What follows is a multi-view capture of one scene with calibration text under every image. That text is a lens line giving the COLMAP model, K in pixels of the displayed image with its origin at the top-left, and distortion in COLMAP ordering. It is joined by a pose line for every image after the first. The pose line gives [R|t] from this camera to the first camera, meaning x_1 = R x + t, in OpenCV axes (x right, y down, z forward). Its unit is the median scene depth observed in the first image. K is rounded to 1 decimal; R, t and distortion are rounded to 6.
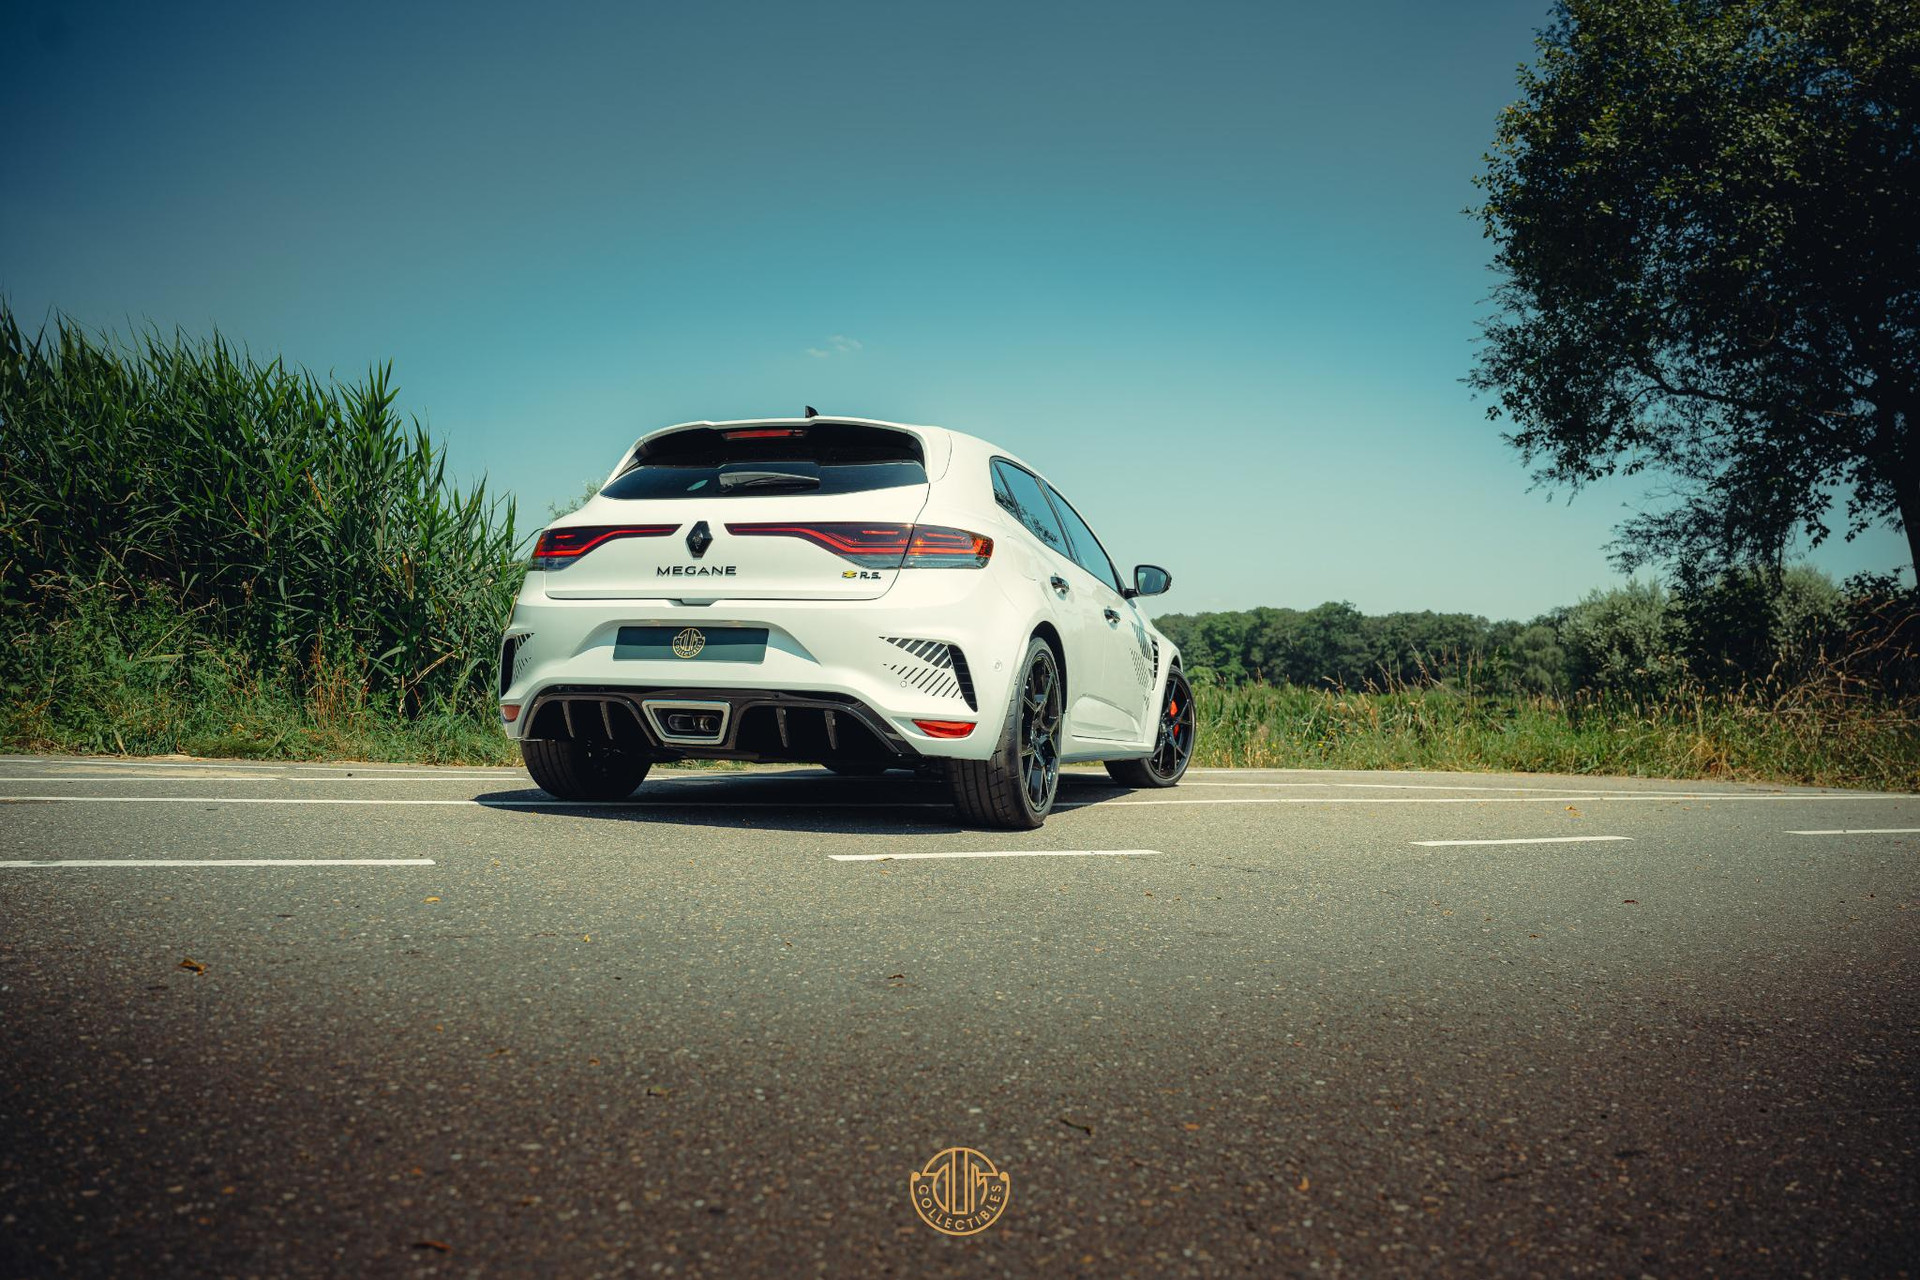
lens RADIAL K [[1523.8, 0, 960.0], [0, 1523.8, 640.0], [0, 0, 1]] dist [-0.062176, 0.006850]
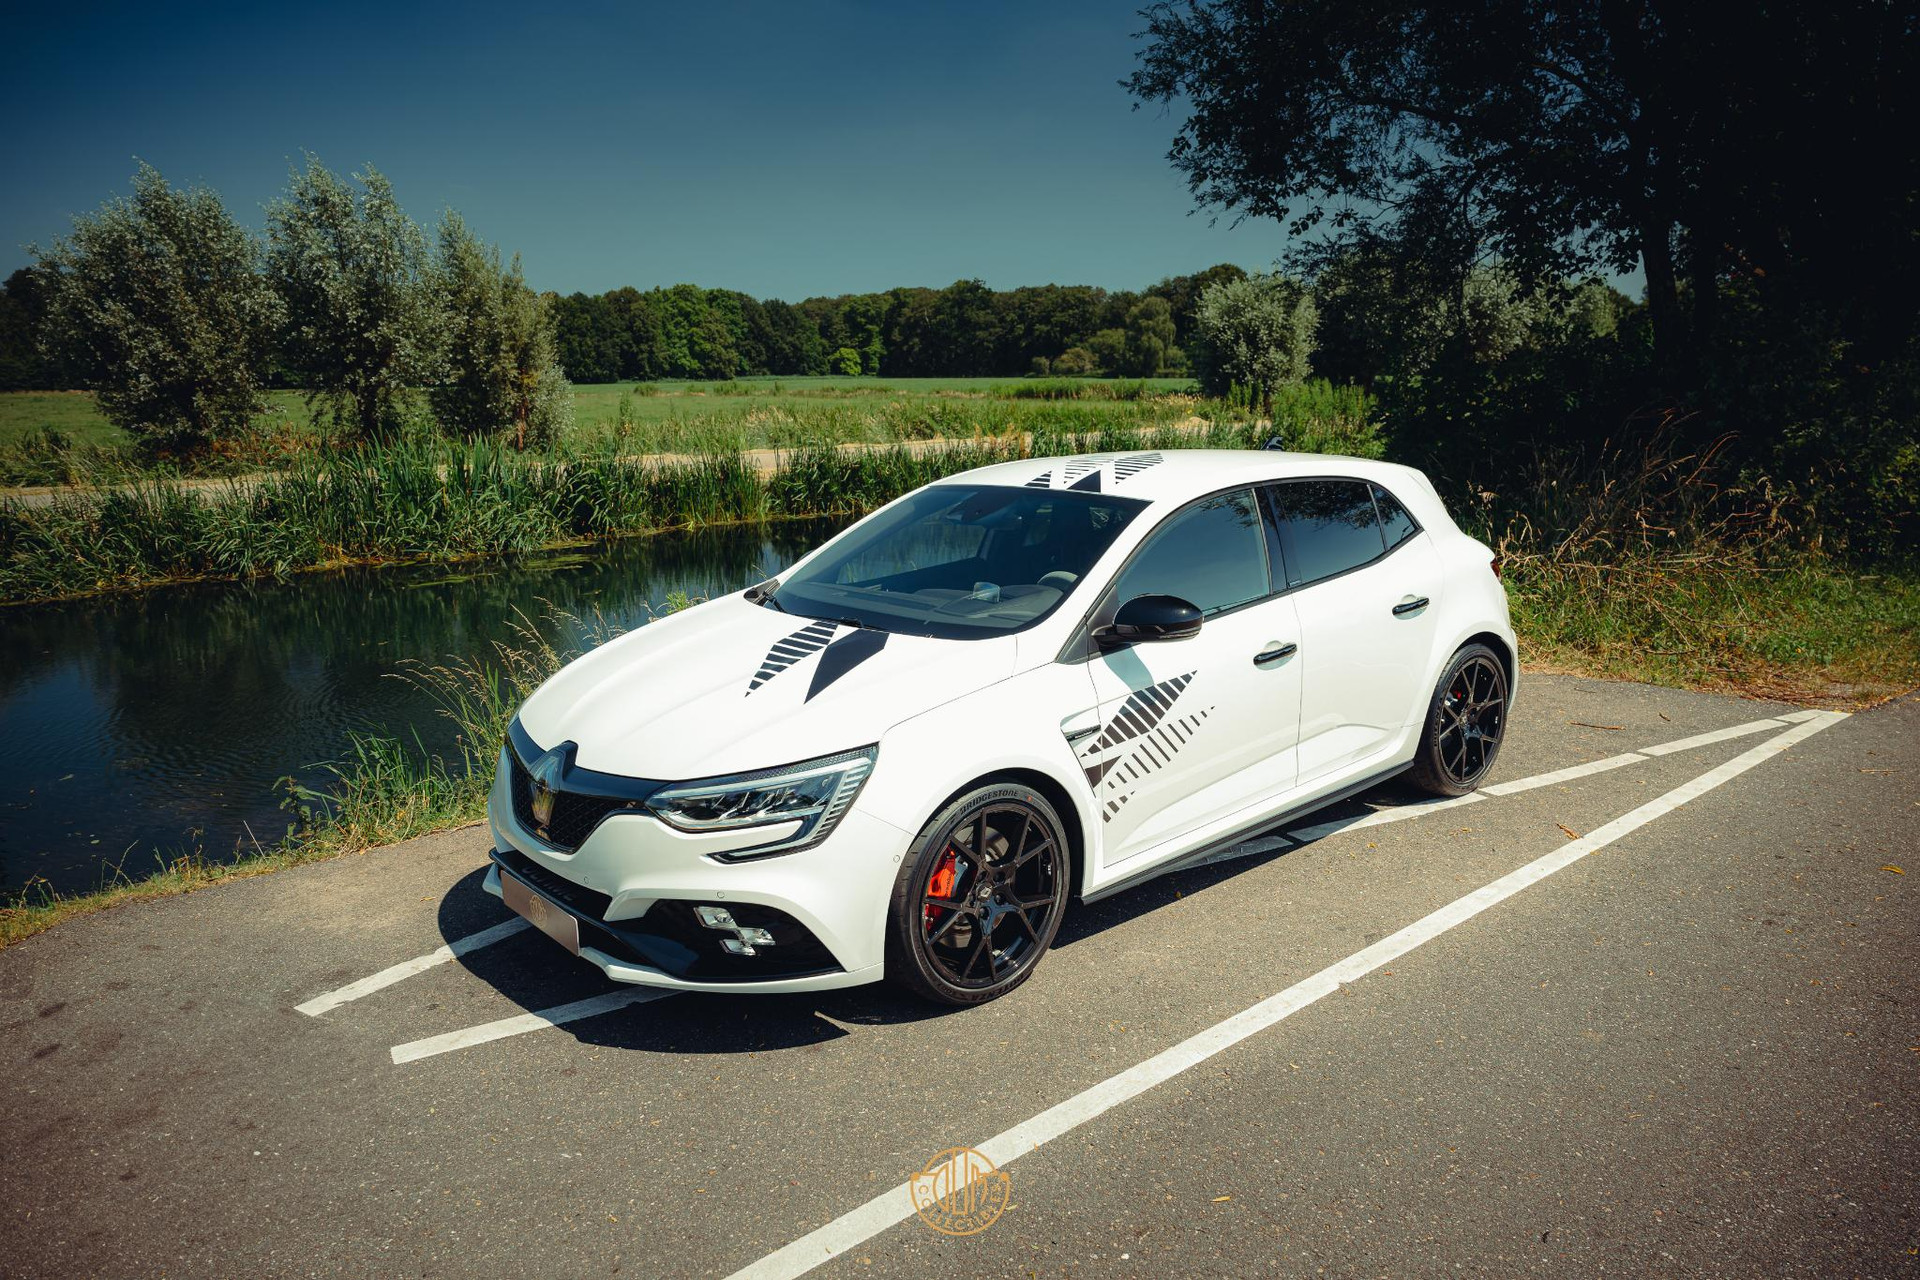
lens RADIAL K [[1352.8, 0, 960.0], [0, 1352.8, 640.0], [0, 0, 1]] dist [-0.027304, -0.001632]
pose [[0.970248, -0.103239, 0.218998, 0.045743], [0.047388, 0.968012, 0.246386, -0.066896], [-0.237429, -0.228678, 0.944105, 0.244483]]
